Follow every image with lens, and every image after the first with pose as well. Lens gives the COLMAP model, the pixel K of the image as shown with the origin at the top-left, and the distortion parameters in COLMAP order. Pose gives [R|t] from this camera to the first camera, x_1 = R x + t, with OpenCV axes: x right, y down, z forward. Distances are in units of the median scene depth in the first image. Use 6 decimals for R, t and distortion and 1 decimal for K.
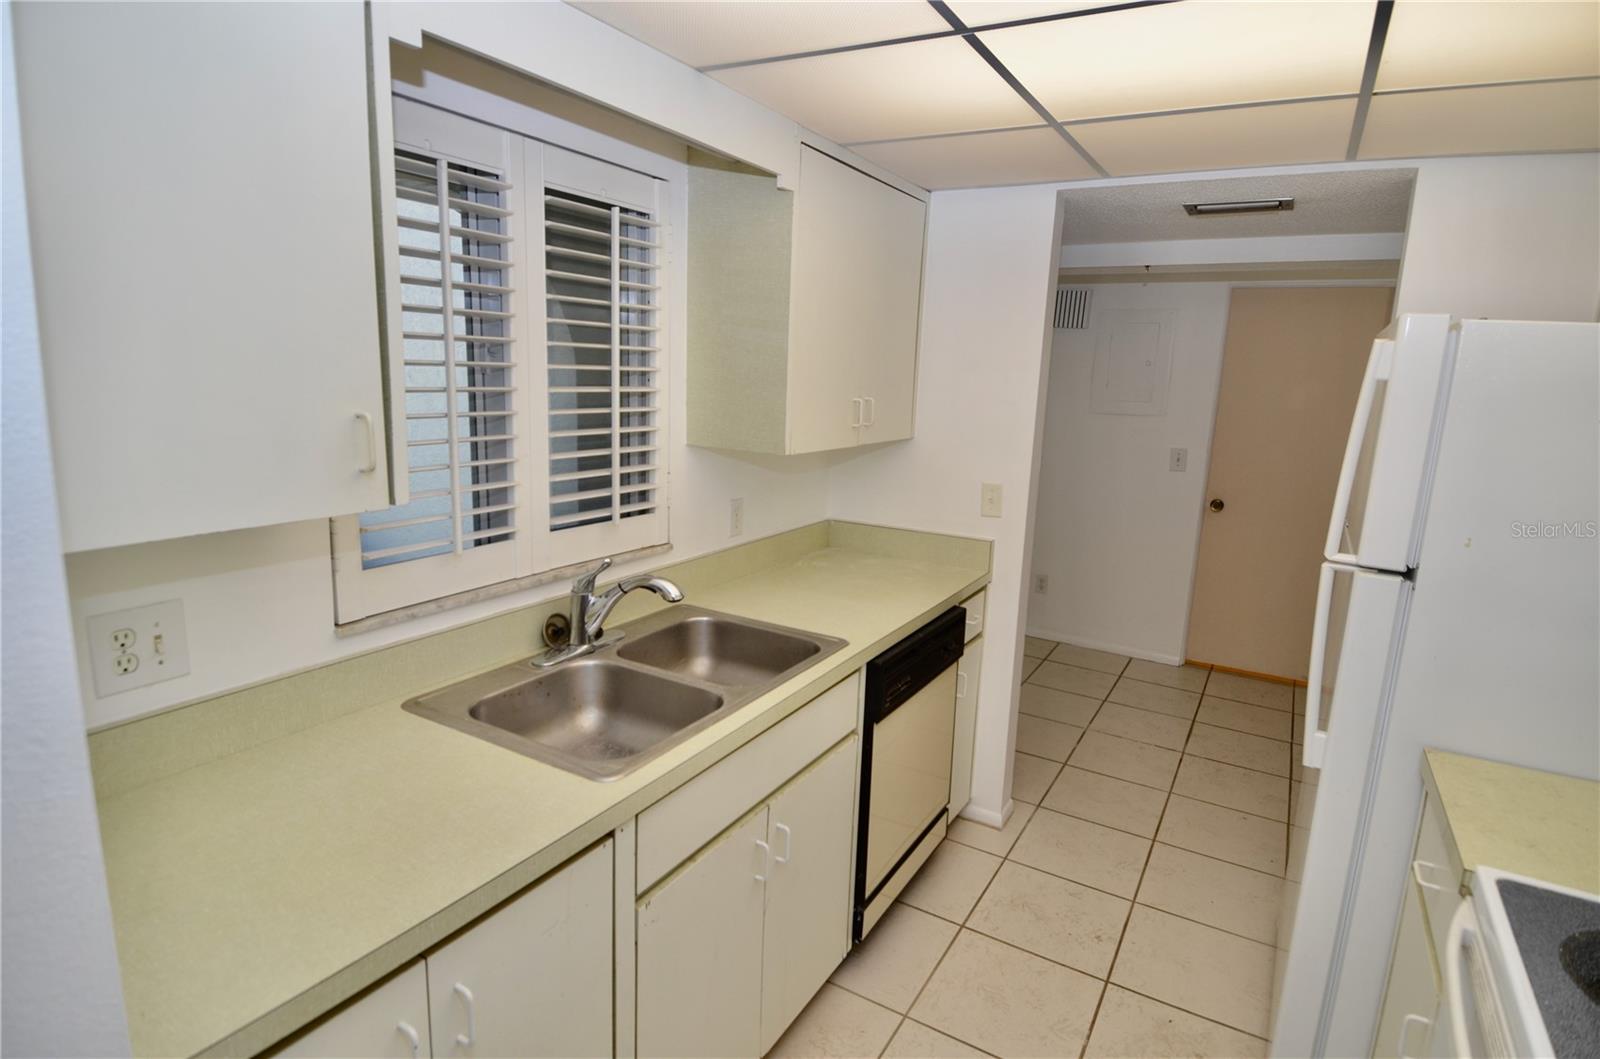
lens RADIAL K [[842.7, 0, 817.0], [0, 842.7, 517.7], [0, 0, 1]] dist [0.066061, -0.062606]
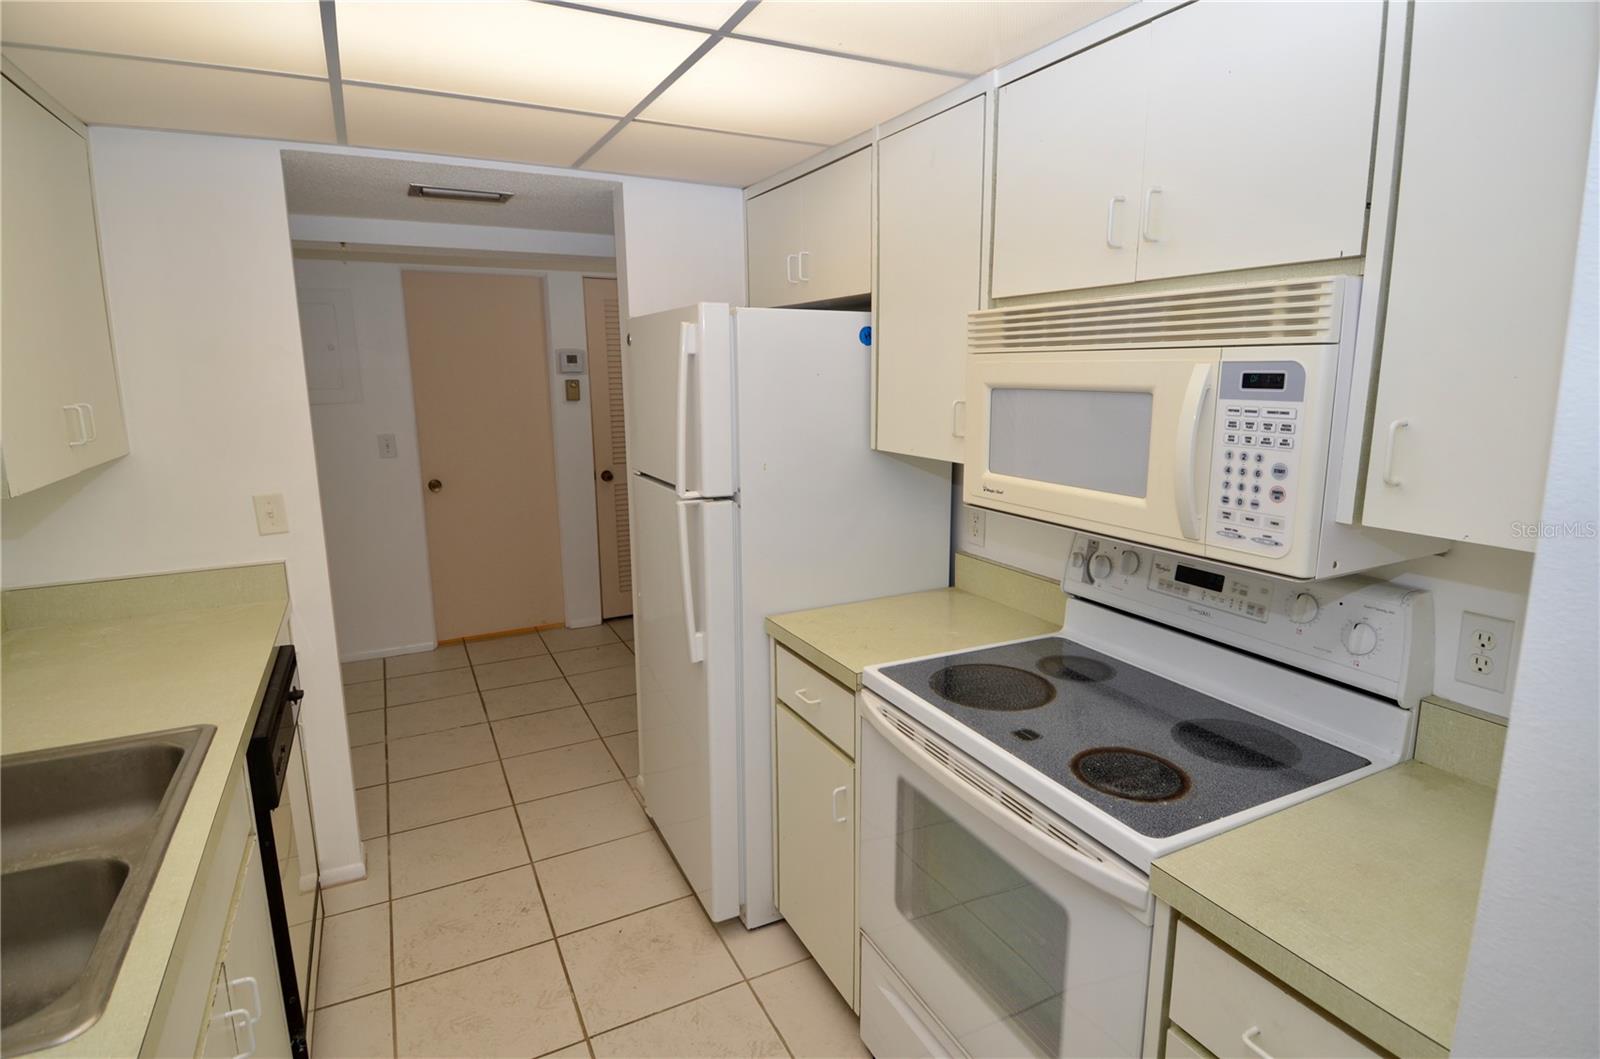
lens RADIAL K [[842.7, 0, 817.0], [0, 842.7, 517.7], [0, 0, 1]] dist [0.066061, -0.062606]
pose [[0.541383, -0.194450, 0.817982, -0.196467], [0.178905, 0.977251, 0.113902, -0.017873], [-0.821521, 0.084676, 0.563855, 0.085110]]
